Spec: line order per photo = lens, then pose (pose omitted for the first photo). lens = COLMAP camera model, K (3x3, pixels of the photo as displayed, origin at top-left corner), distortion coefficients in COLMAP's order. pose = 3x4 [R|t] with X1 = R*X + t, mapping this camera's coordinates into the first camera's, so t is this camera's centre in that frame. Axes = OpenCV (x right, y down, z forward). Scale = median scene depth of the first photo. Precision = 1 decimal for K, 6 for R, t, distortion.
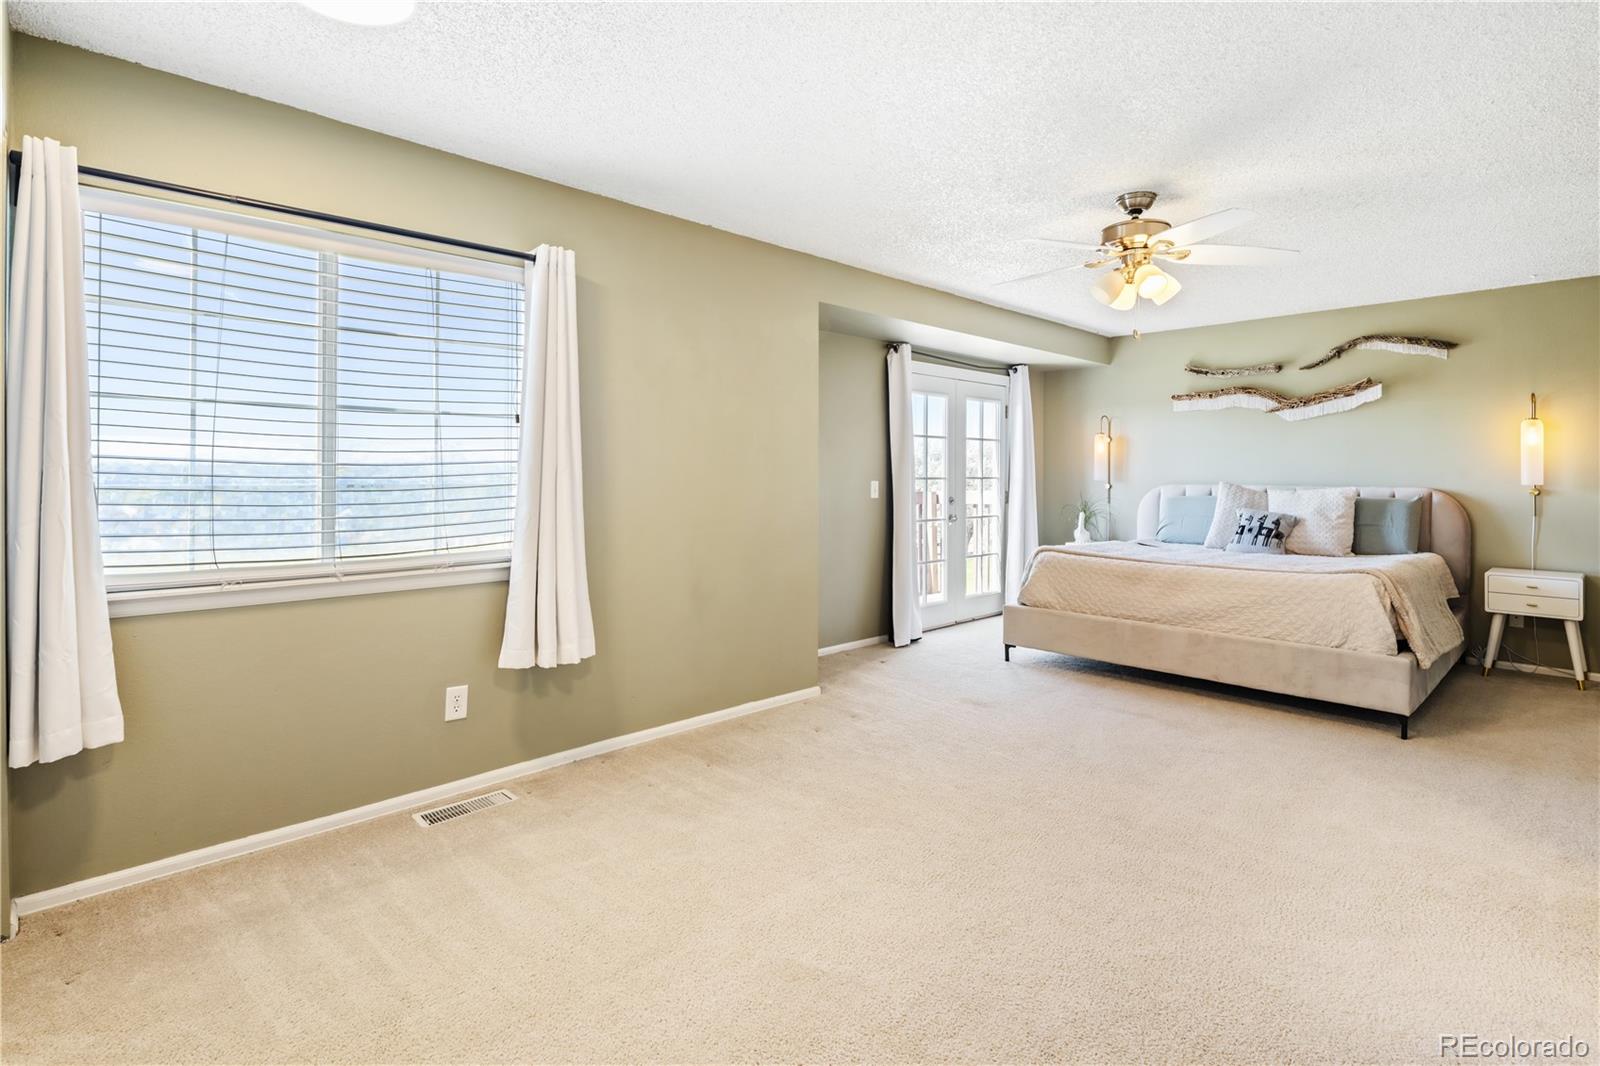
lens RADIAL K [[775.7, 0, 795.8], [0, 775.7, 473.7], [0, 0, 1]] dist [-0.000514, -0.002322]
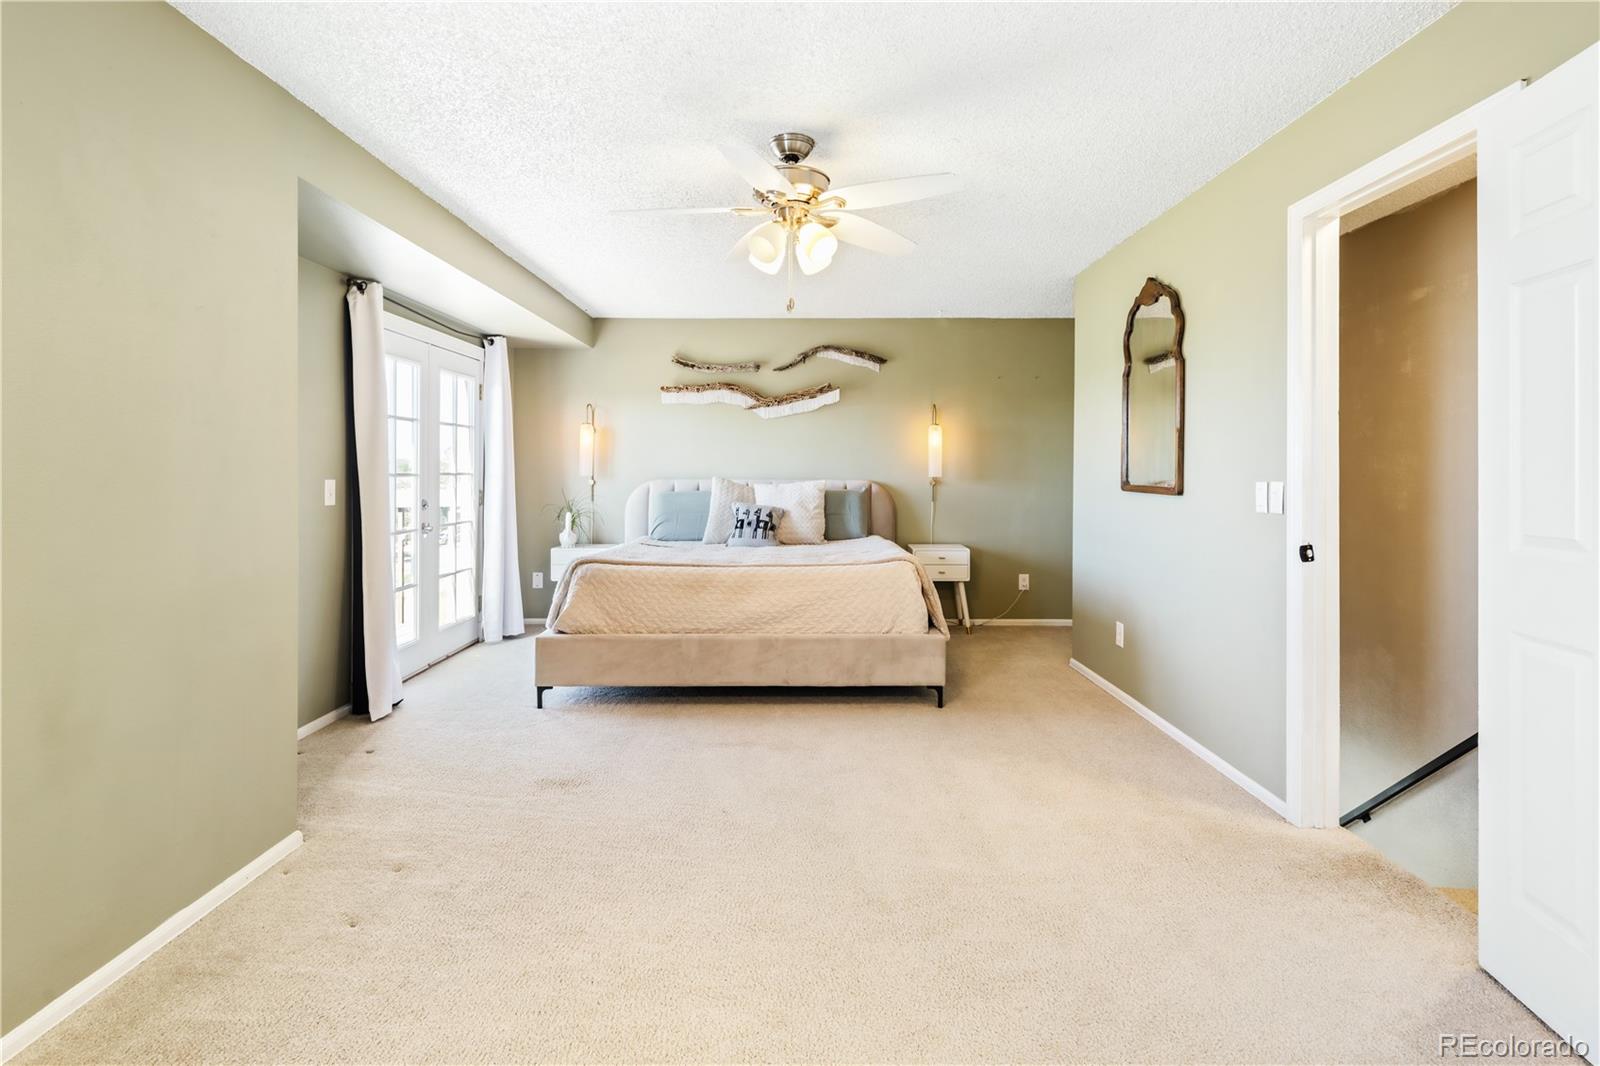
lens RADIAL K [[775.7, 0, 795.0], [0, 775.7, 469.7], [0, 0, 1]] dist [-0.000514, -0.002322]
pose [[0.692774, -0.002060, 0.721152, -0.105023], [0.001089, 0.999998, 0.001811, 0.000085], [-0.721154, -0.000470, 0.692775, 0.253962]]
